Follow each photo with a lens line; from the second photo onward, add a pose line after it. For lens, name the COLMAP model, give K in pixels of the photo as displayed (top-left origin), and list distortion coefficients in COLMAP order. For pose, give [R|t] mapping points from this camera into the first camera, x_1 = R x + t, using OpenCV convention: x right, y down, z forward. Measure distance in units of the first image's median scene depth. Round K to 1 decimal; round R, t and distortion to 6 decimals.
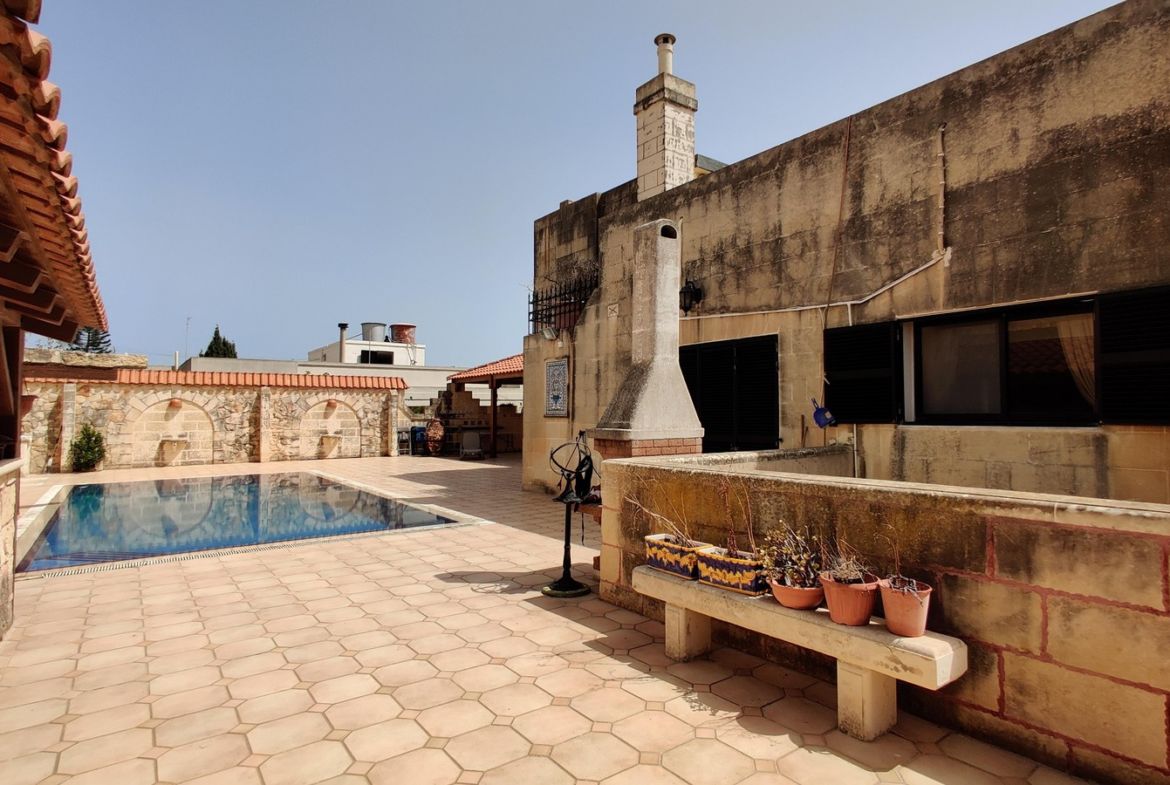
lens RADIAL K [[632.4, 0, 585.9], [0, 632.4, 393.8], [0, 0, 1]] dist [0.002819, -0.002546]
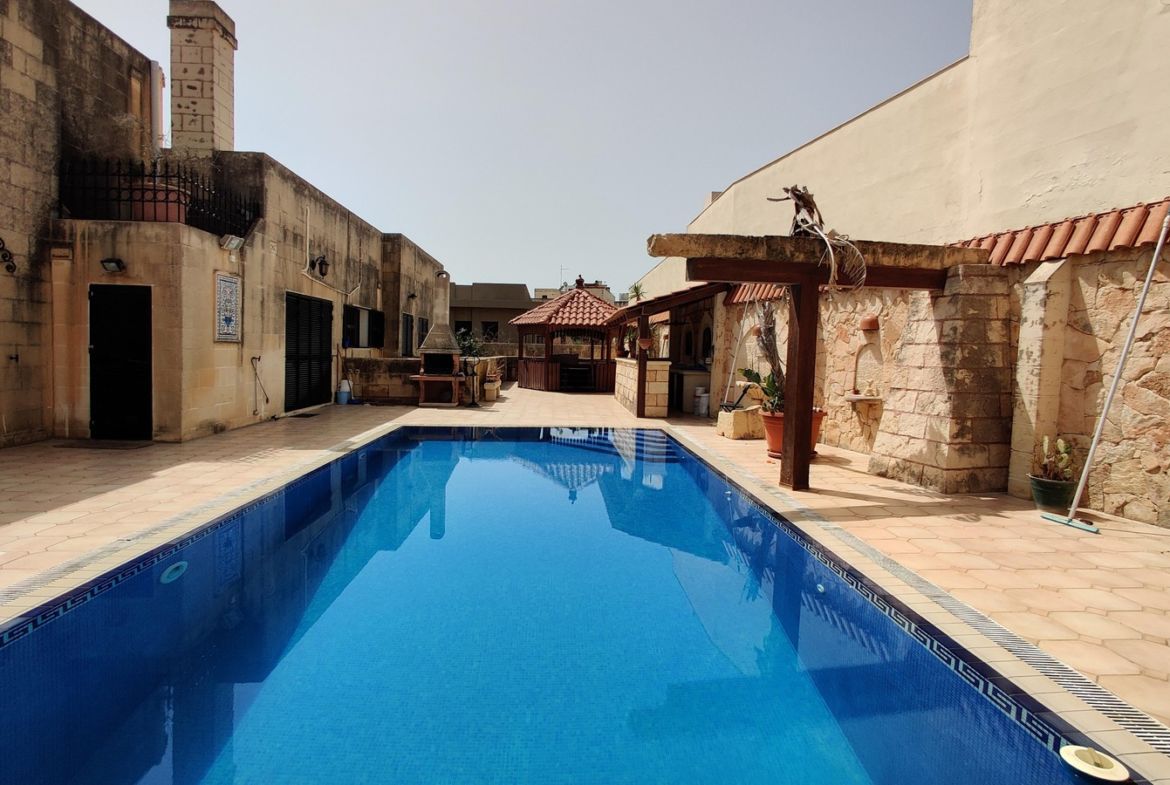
lens RADIAL K [[632.4, 0, 579.4], [0, 632.4, 397.8], [0, 0, 1]] dist [0.002819, -0.002546]
pose [[-0.829428, -0.050267, 0.556348, -0.999107], [-0.029009, 0.998475, 0.046966, 0.062430], [-0.557860, 0.022815, -0.829621, 1.567931]]
